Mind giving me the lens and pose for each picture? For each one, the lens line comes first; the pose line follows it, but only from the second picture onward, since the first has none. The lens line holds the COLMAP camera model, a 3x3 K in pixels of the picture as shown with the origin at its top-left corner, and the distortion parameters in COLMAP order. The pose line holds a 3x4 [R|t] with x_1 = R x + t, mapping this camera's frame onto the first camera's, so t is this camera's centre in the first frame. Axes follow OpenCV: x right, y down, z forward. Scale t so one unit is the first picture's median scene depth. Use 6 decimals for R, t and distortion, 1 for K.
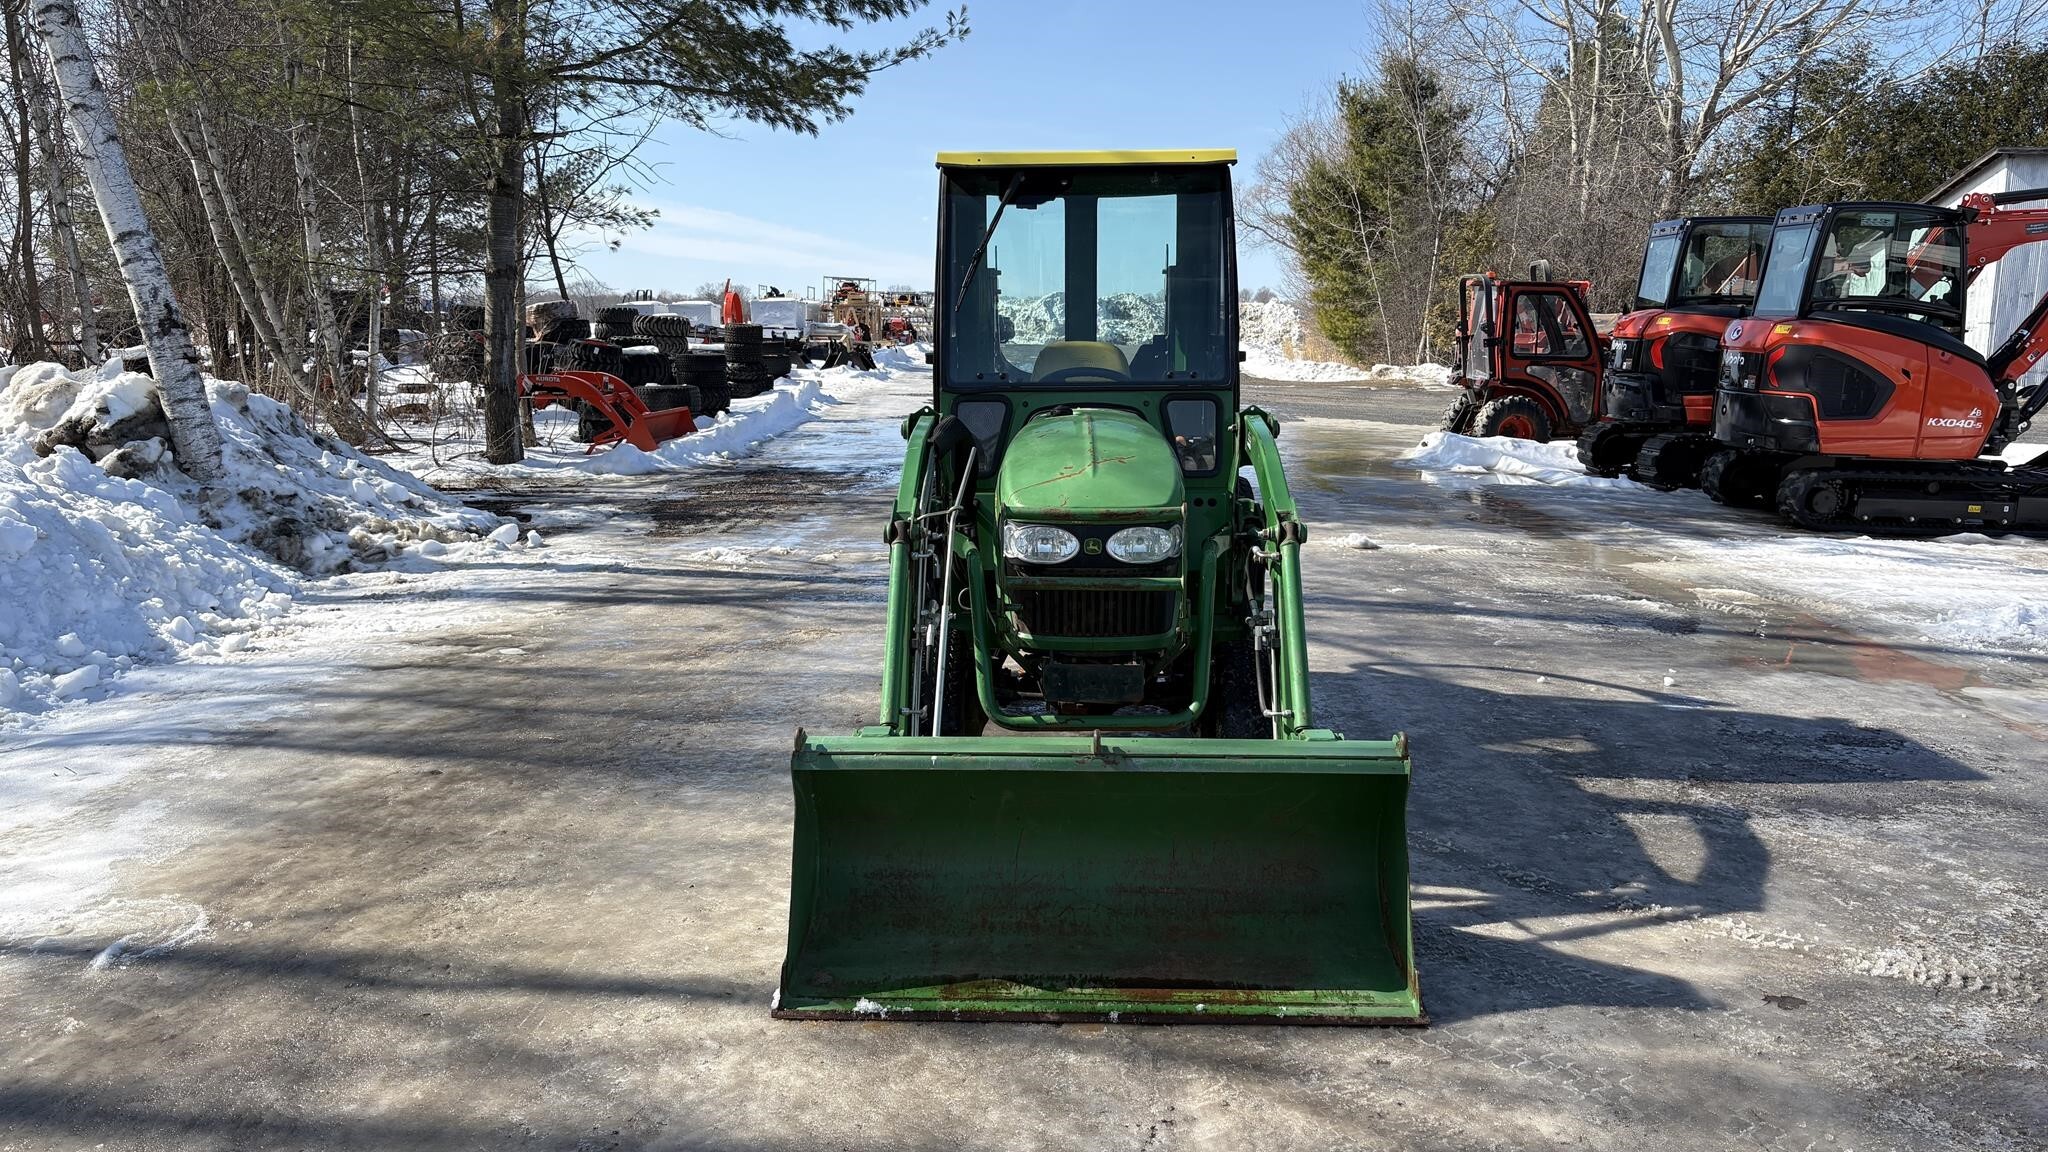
lens RADIAL K [[1540.9, 0, 1019.2], [0, 1540.9, 579.2], [0, 0, 1]] dist [0.027788, -0.024374]
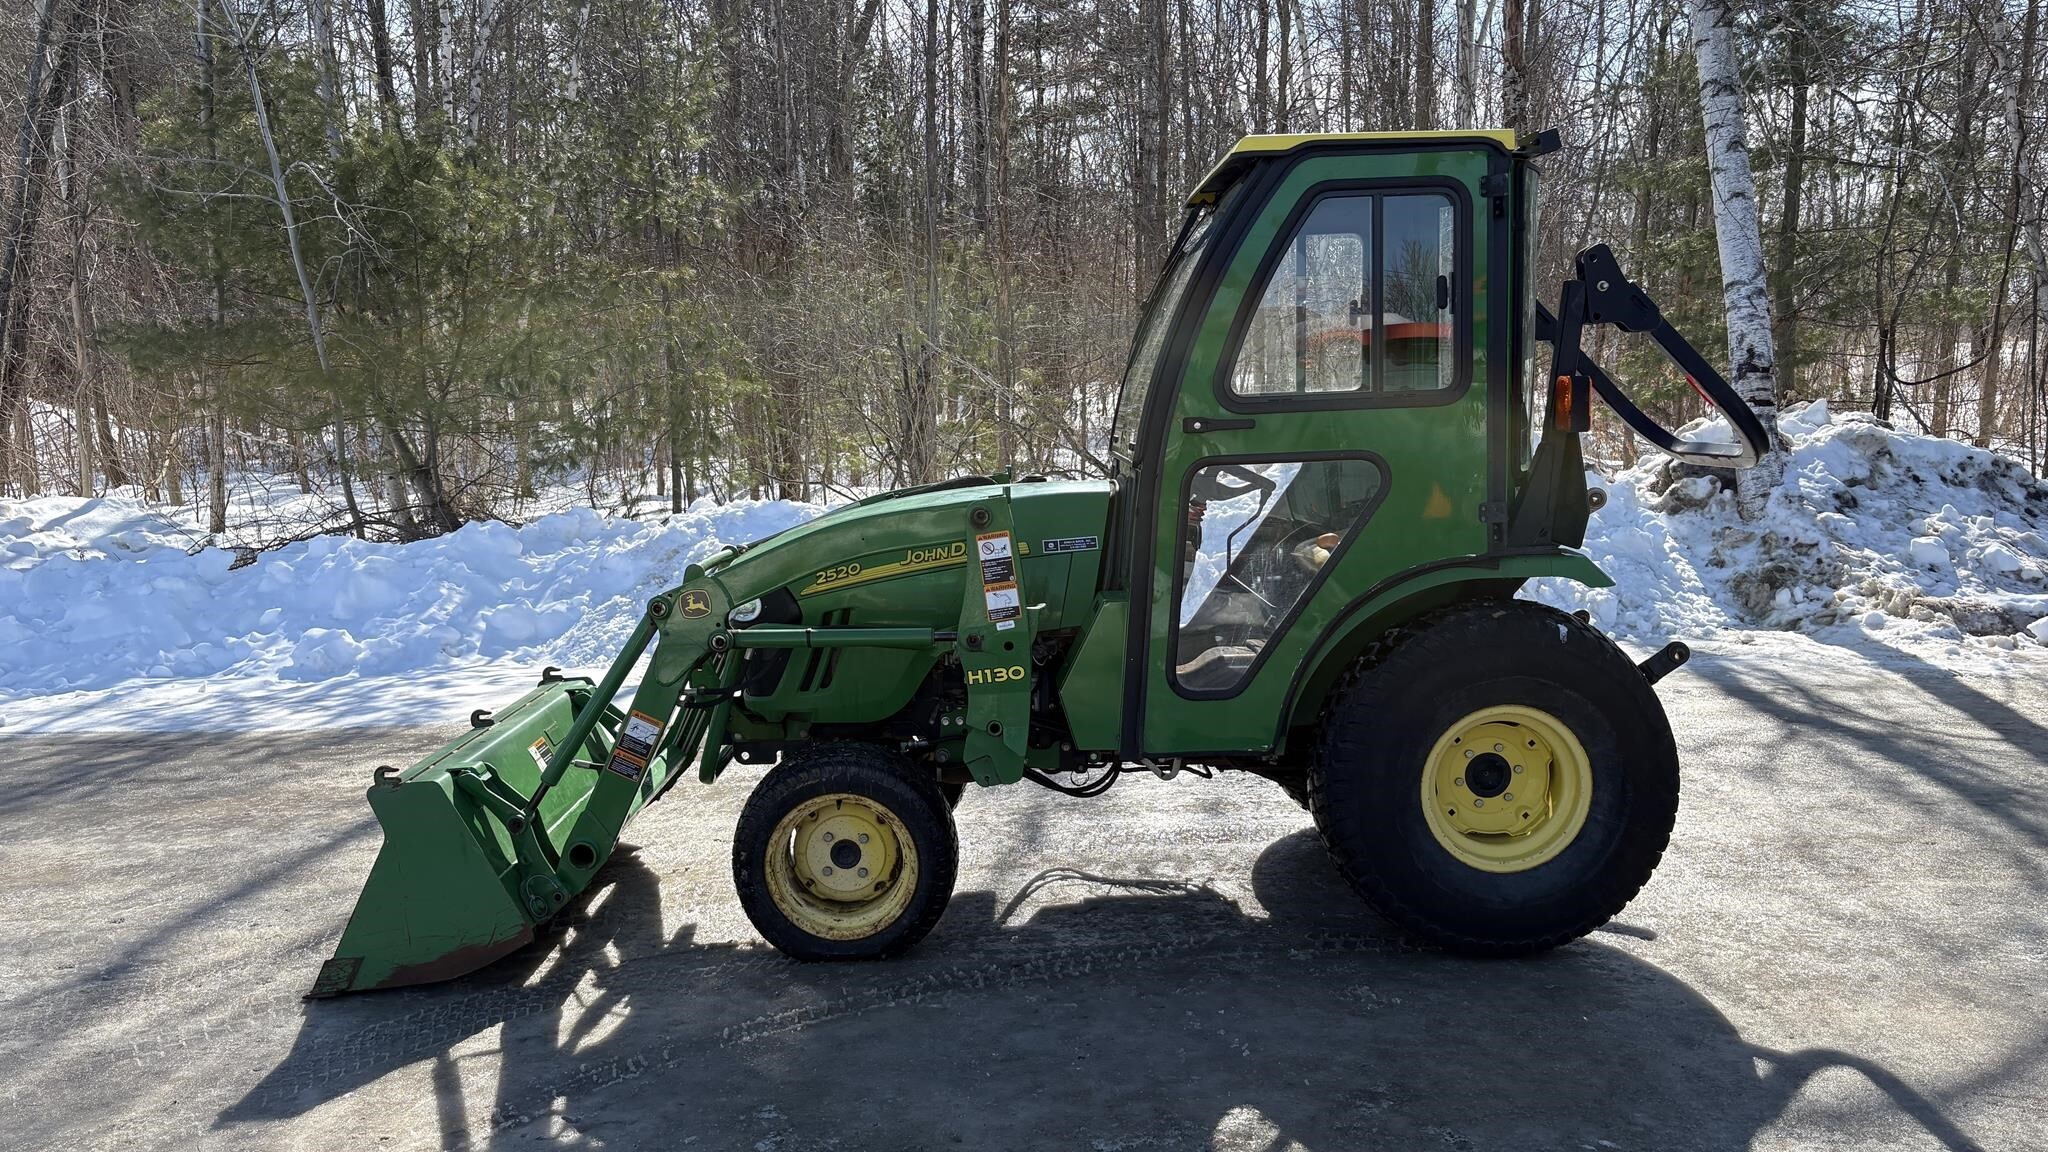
lens RADIAL K [[1540.9, 0, 1010.8], [0, 1540.9, 570.3], [0, 0, 1]] dist [0.027788, -0.024374]
pose [[0.042003, 0.118426, -0.992074, 0.472771], [-0.140363, 0.983802, 0.111496, -0.078690], [0.989209, 0.134567, 0.057946, 0.475478]]
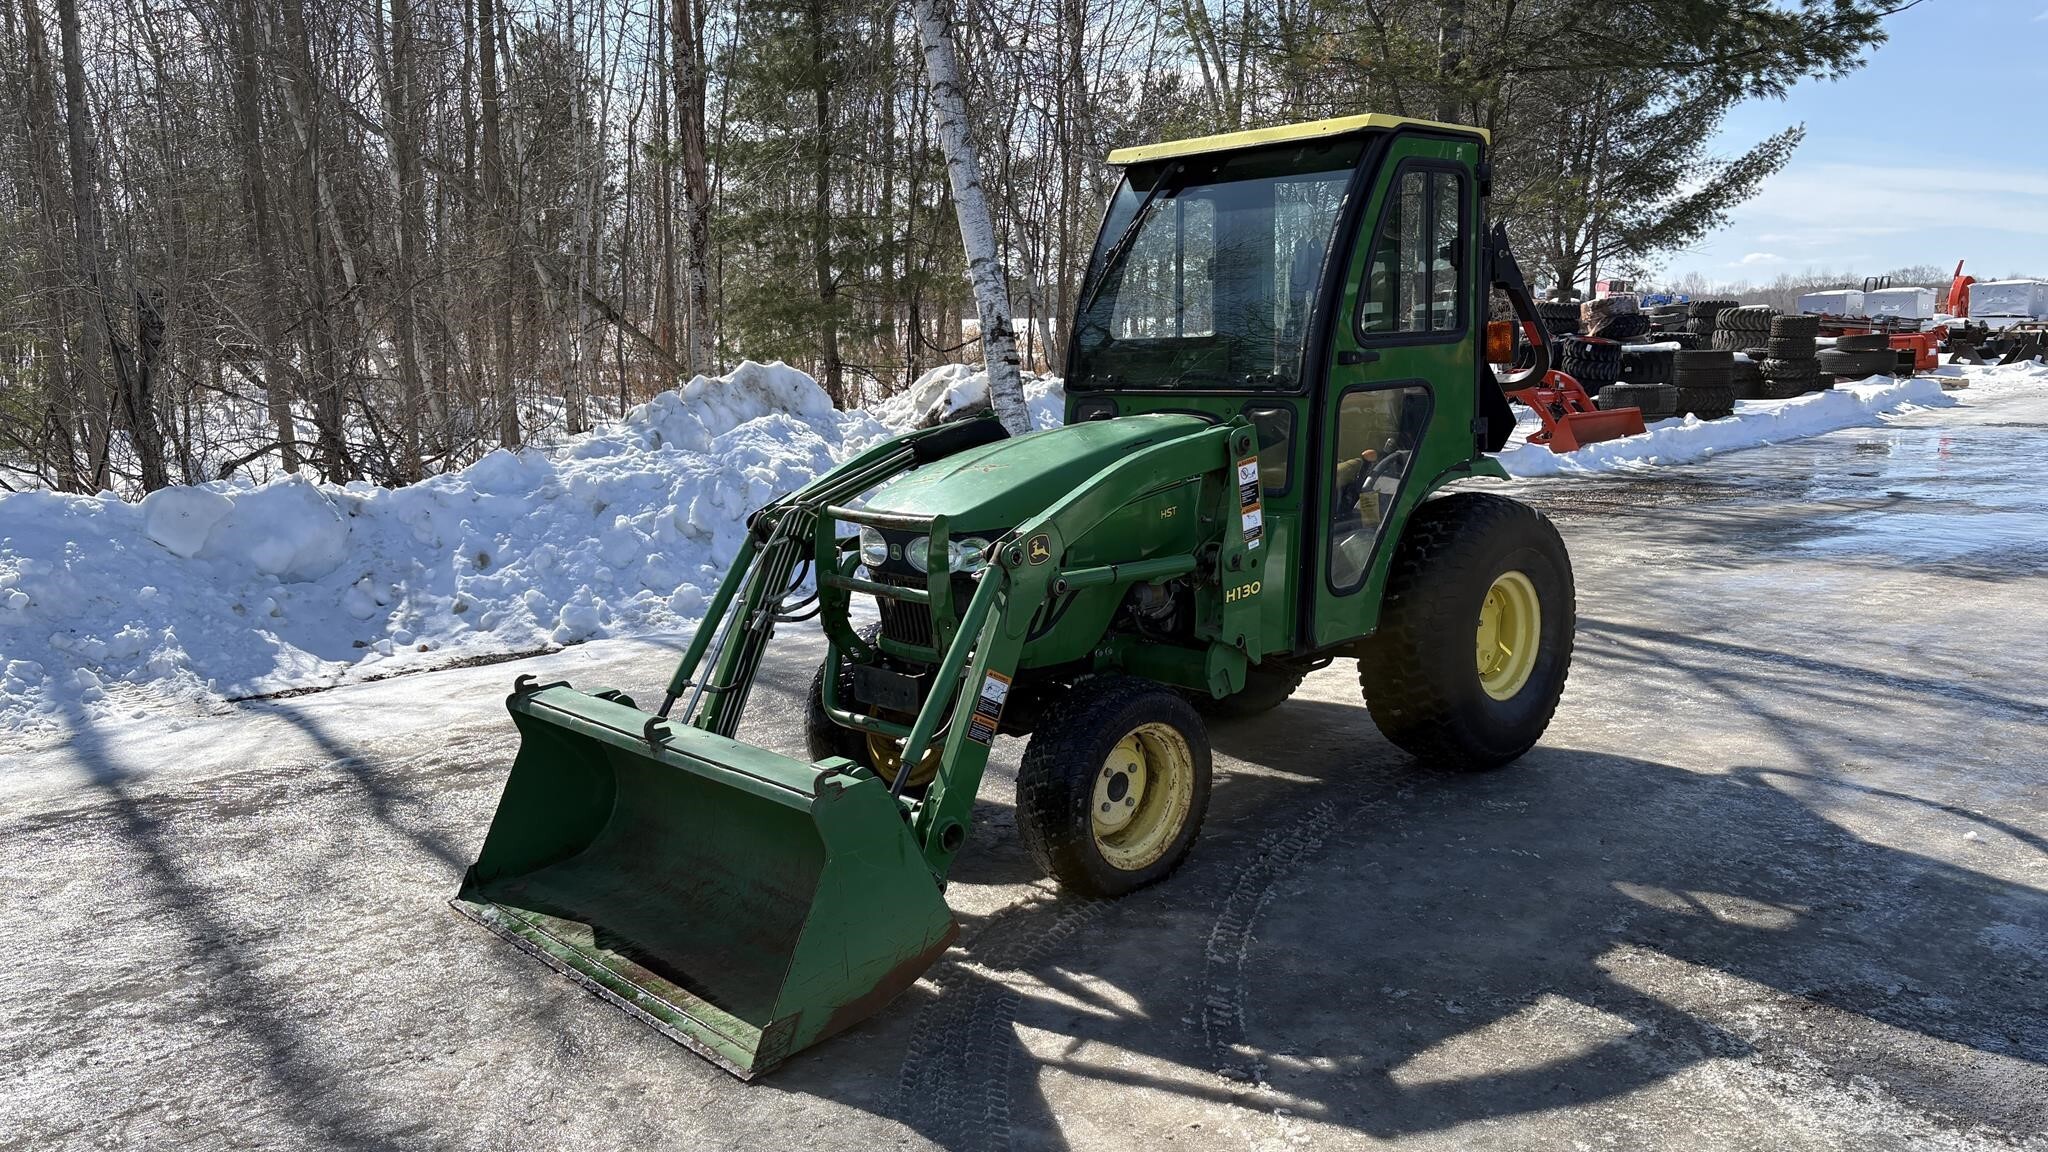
lens RADIAL K [[1540.9, 0, 1017.1], [0, 1540.9, 576.7], [0, 0, 1]] dist [0.027788, -0.024374]
pose [[0.709205, 0.095759, -0.698469, 0.335548], [-0.095345, 0.994658, 0.039554, -0.022006], [0.698525, 0.038544, 0.714546, 0.145834]]
